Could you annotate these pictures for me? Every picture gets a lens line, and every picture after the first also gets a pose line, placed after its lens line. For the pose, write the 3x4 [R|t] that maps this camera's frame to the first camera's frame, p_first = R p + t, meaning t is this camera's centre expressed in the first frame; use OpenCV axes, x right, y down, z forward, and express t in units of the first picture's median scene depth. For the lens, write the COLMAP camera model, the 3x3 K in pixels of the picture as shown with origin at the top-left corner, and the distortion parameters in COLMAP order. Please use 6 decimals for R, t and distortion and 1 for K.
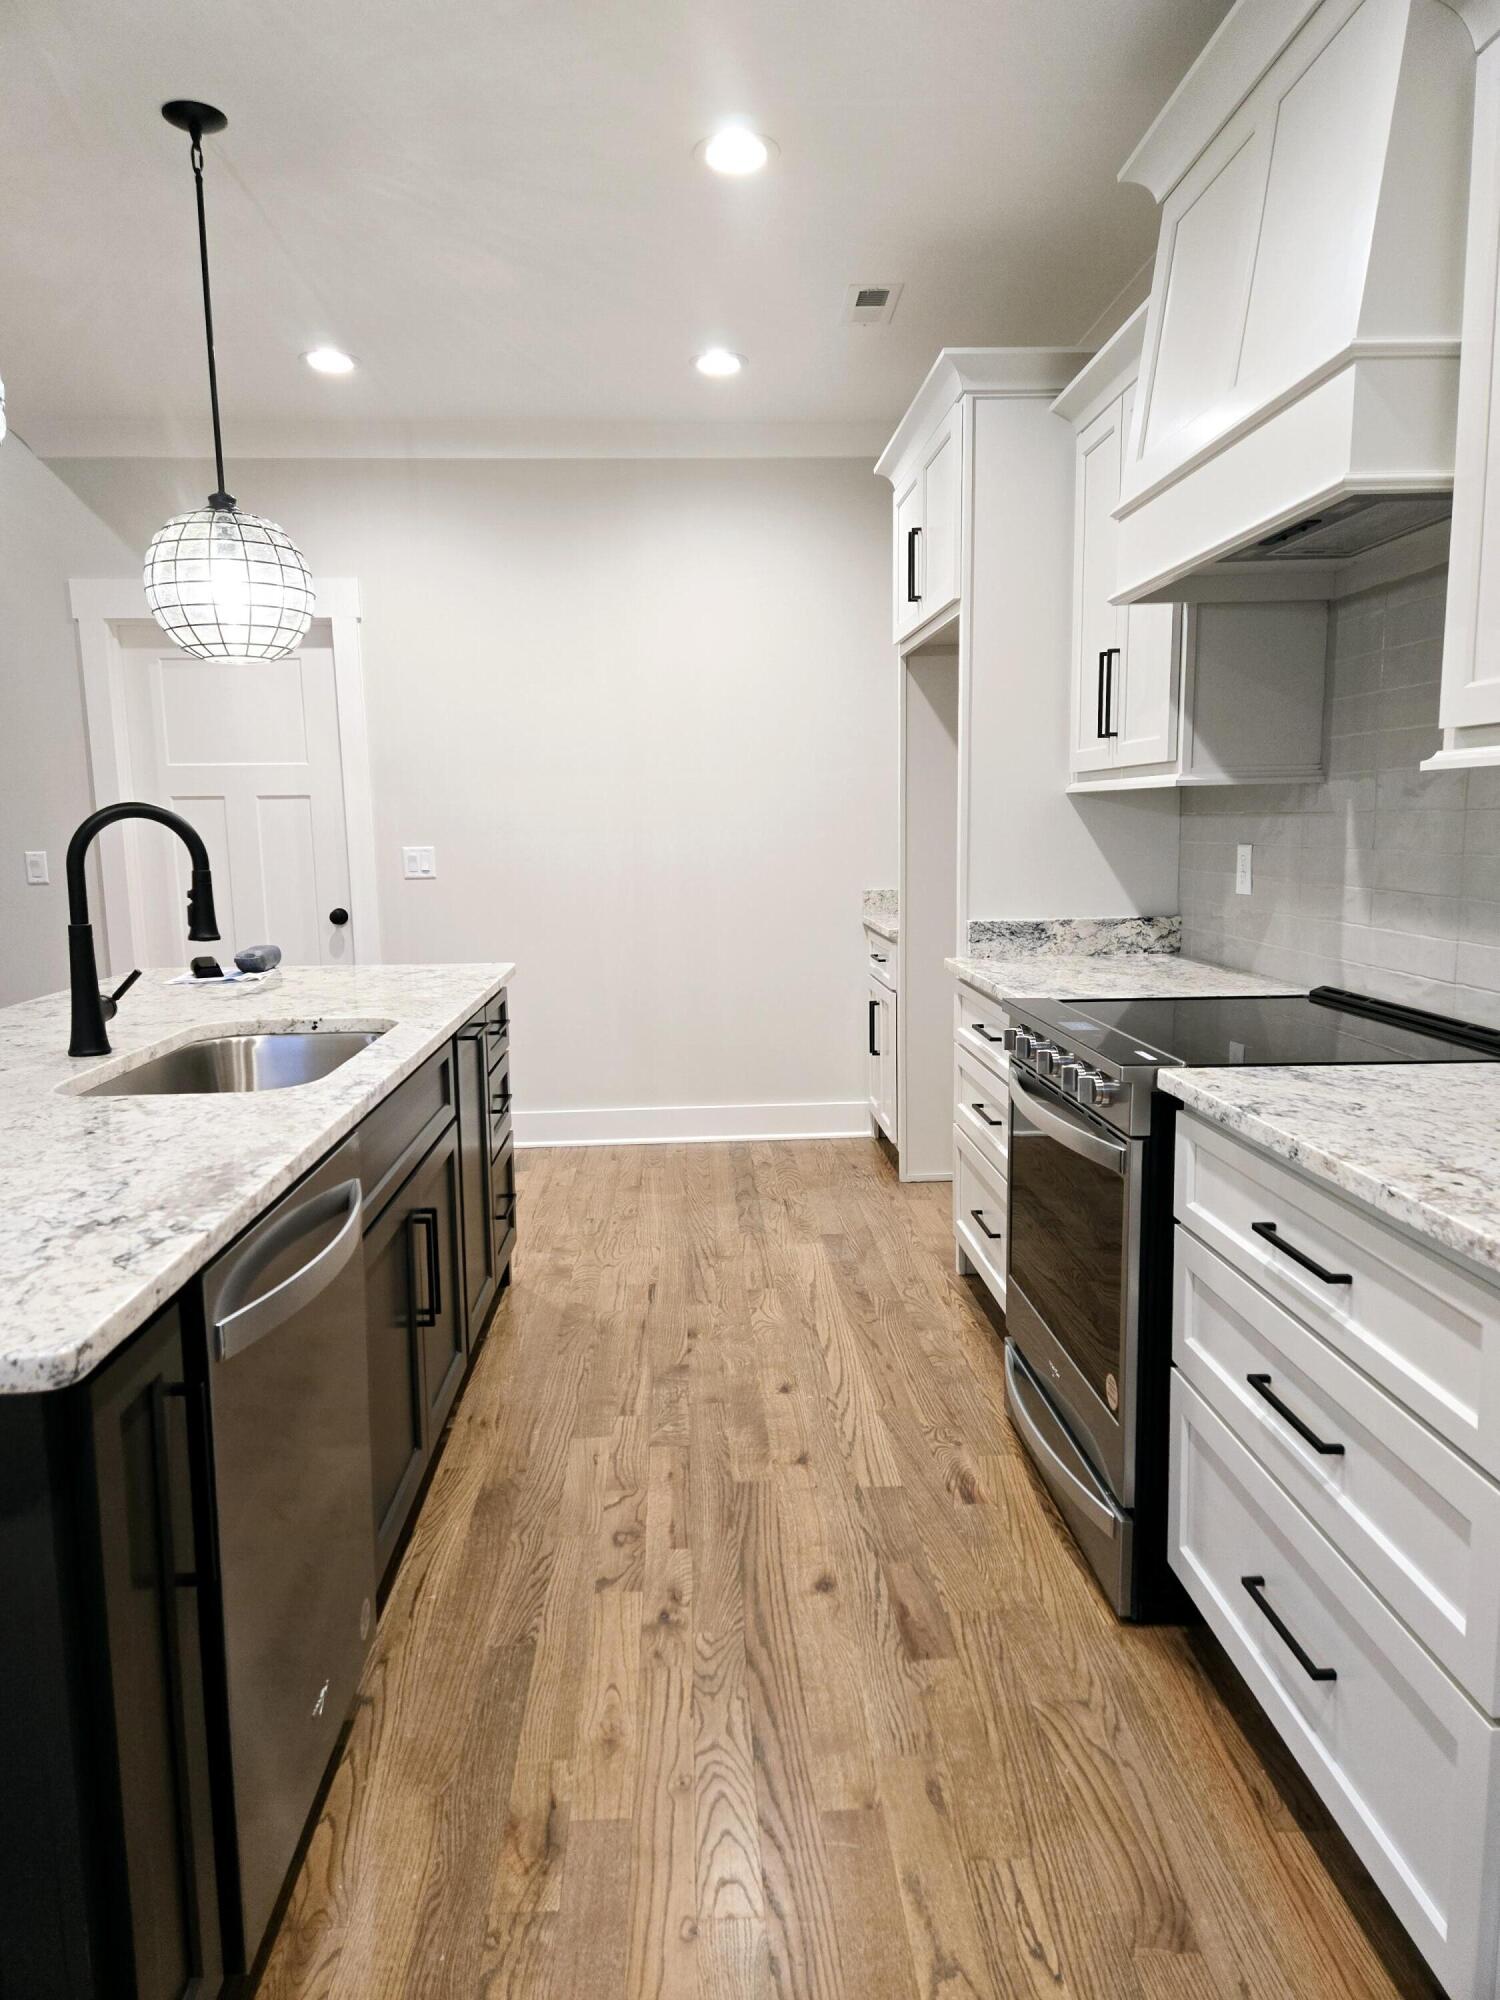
lens RADIAL K [[1336.6, 0, 762.3], [0, 1336.6, 987.0], [0, 0, 1]] dist [0.097686, -0.083316]
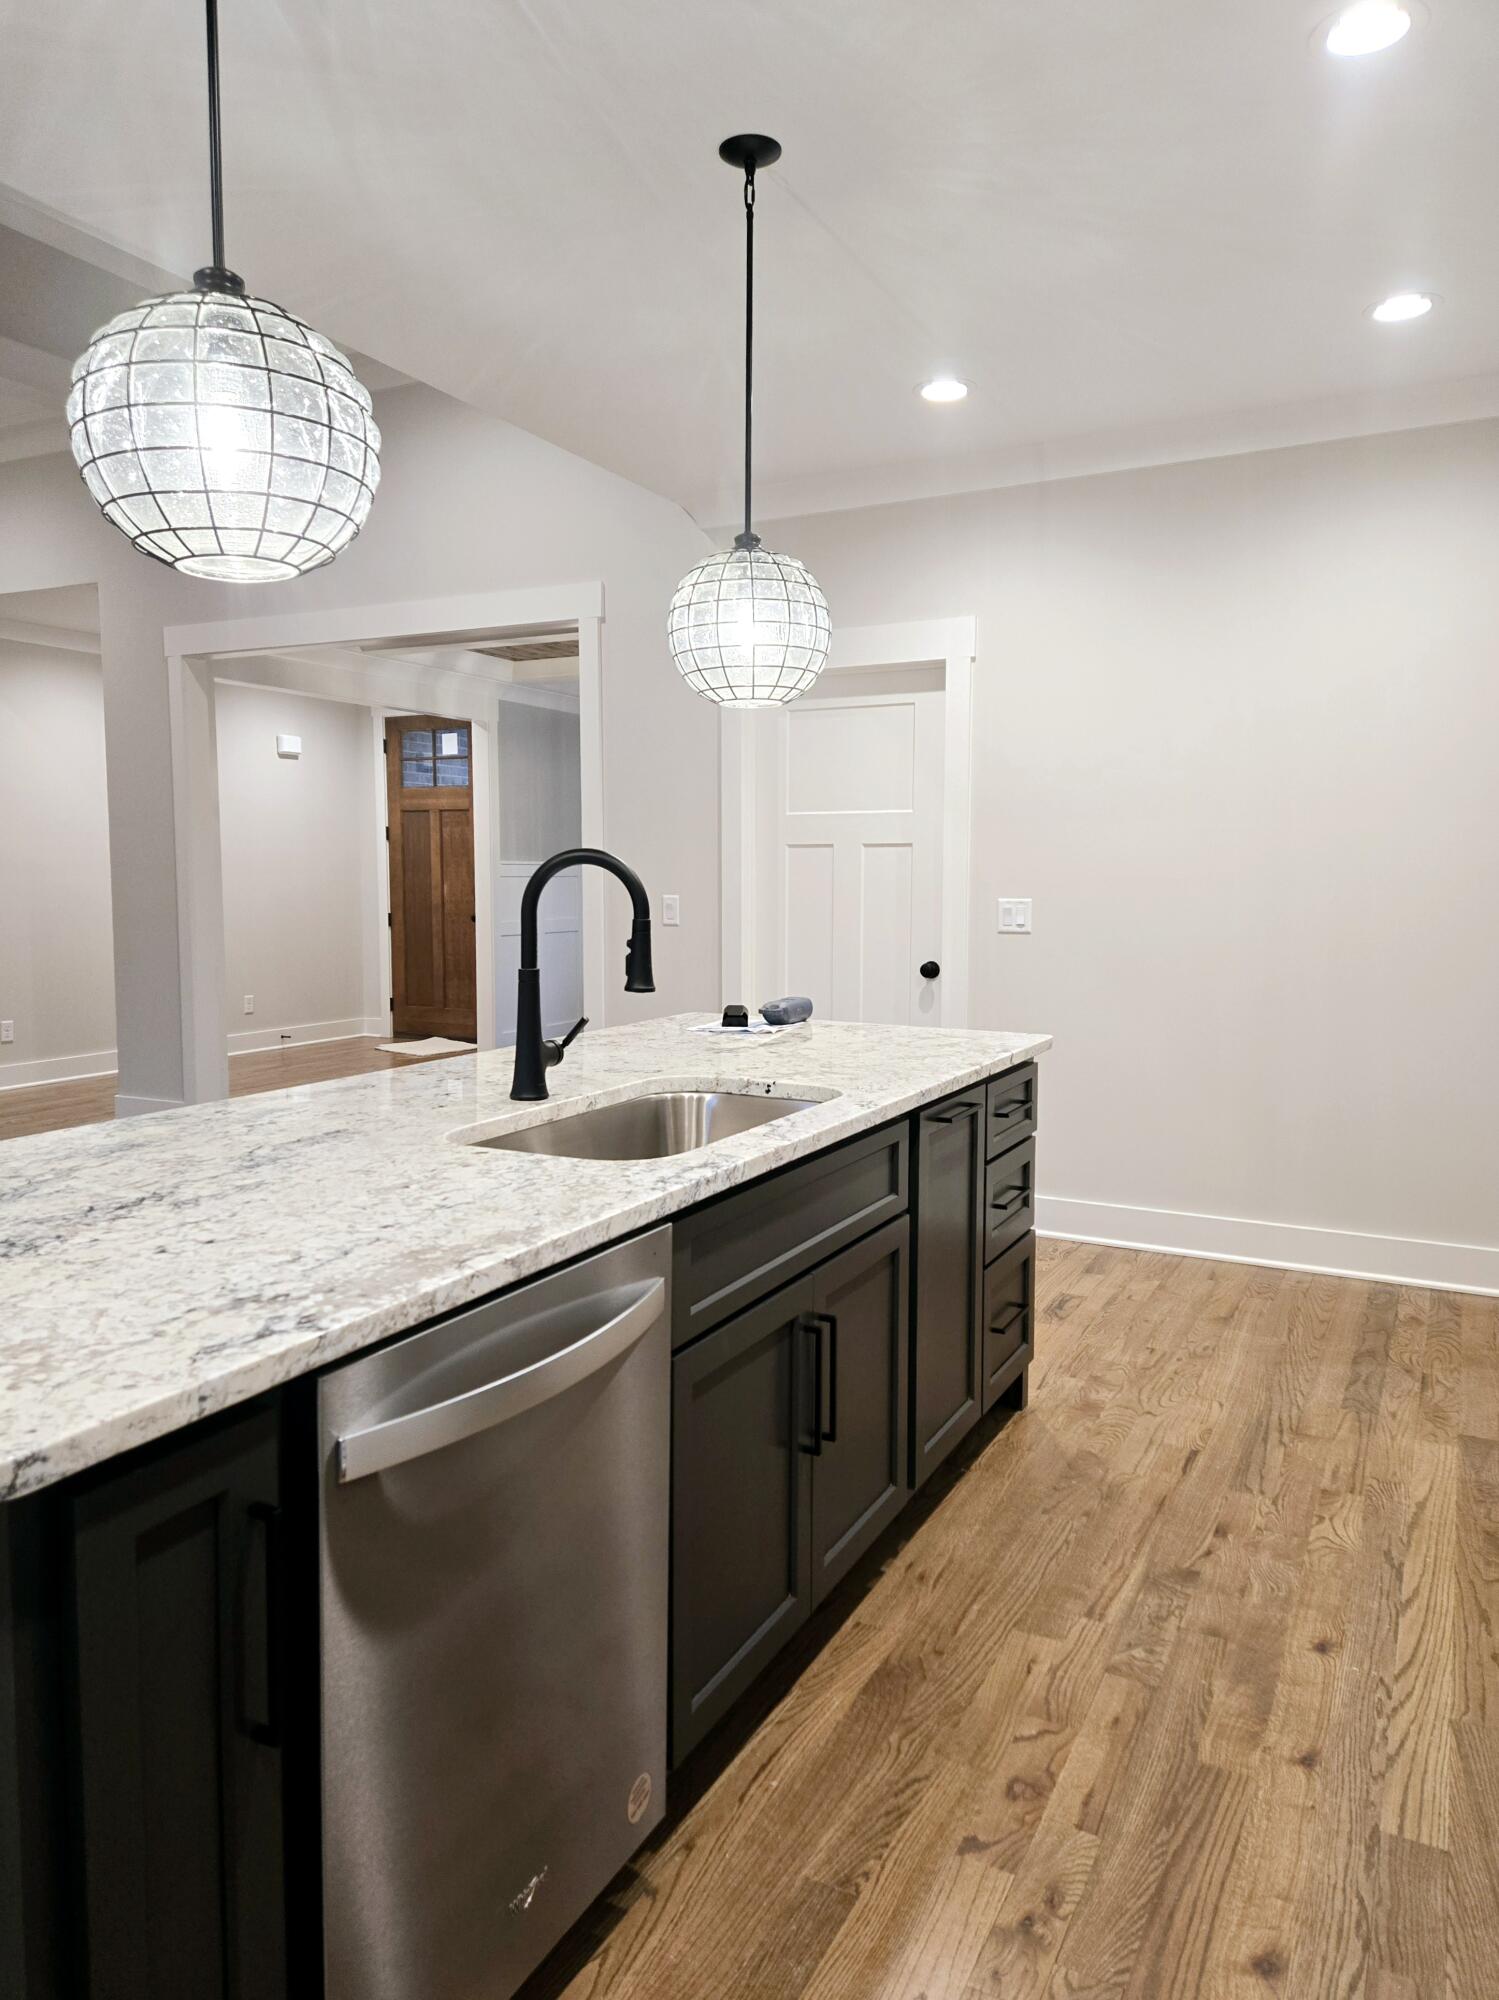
lens RADIAL K [[1384.5, 0, 744.1], [0, 1384.5, 979.5], [0, 0, 1]] dist [0.105621, -0.097037]
pose [[0.857423, 0.057677, -0.511370, 0.135044], [-0.080387, 0.996512, -0.022391, -0.023633], [0.508295, 0.060306, 0.859069, 0.169138]]
